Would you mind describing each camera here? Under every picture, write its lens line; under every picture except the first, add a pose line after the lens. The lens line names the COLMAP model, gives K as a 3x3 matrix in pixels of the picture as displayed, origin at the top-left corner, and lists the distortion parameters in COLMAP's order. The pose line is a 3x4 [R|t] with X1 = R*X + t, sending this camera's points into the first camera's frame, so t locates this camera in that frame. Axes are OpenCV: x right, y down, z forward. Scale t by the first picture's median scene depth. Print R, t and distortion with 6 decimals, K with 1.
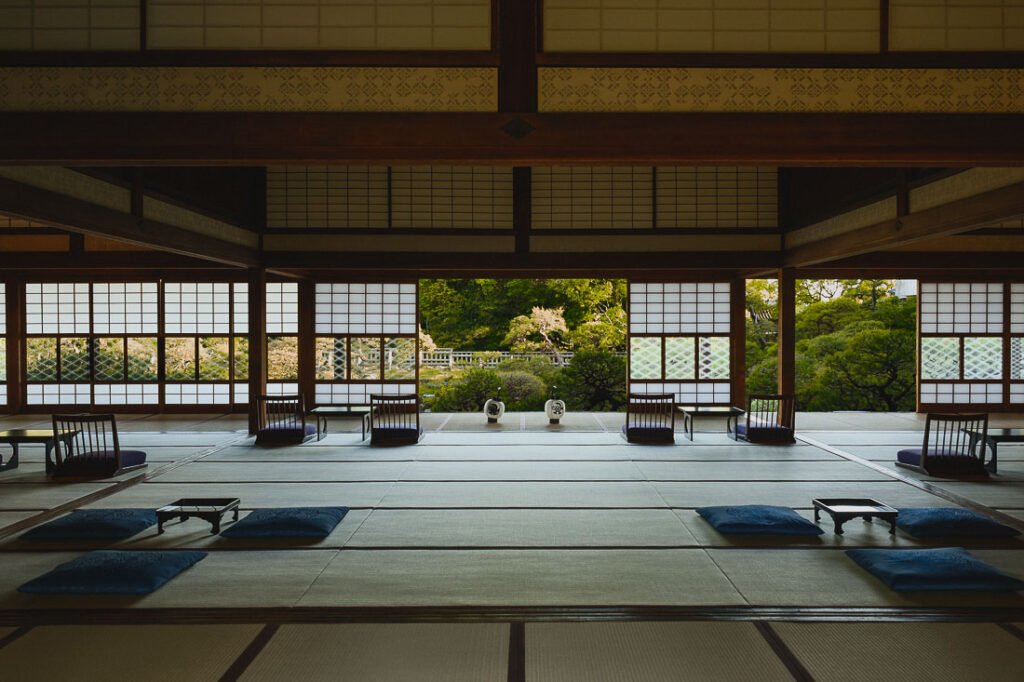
lens RADIAL K [[1560.4, 0, 512.1], [0, 1560.4, 340.6], [0, 0, 1]] dist [-0.231220, 0.000000]
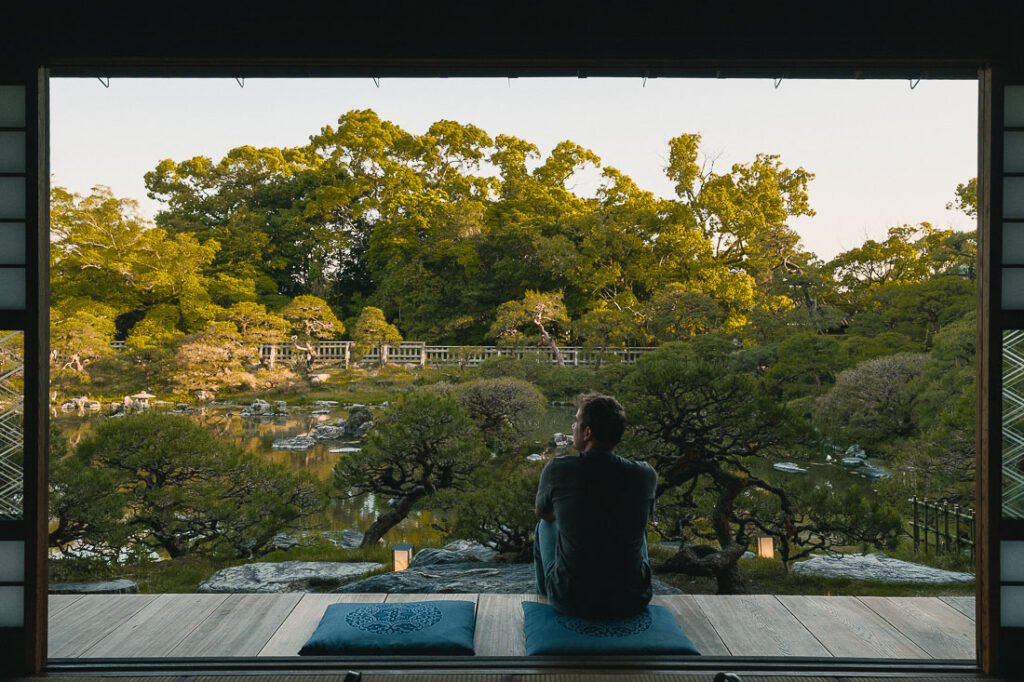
lens RADIAL K [[1560.4, 0, 512.1], [0, 1560.4, 340.6], [0, 0, 1]] dist [-0.231220, 0.000000]
pose [[0.999975, 0.003082, 0.006395, 0.001343], [-0.003119, 0.999978, 0.005782, -0.000391], [-0.006377, -0.005802, 0.999963, 0.193871]]
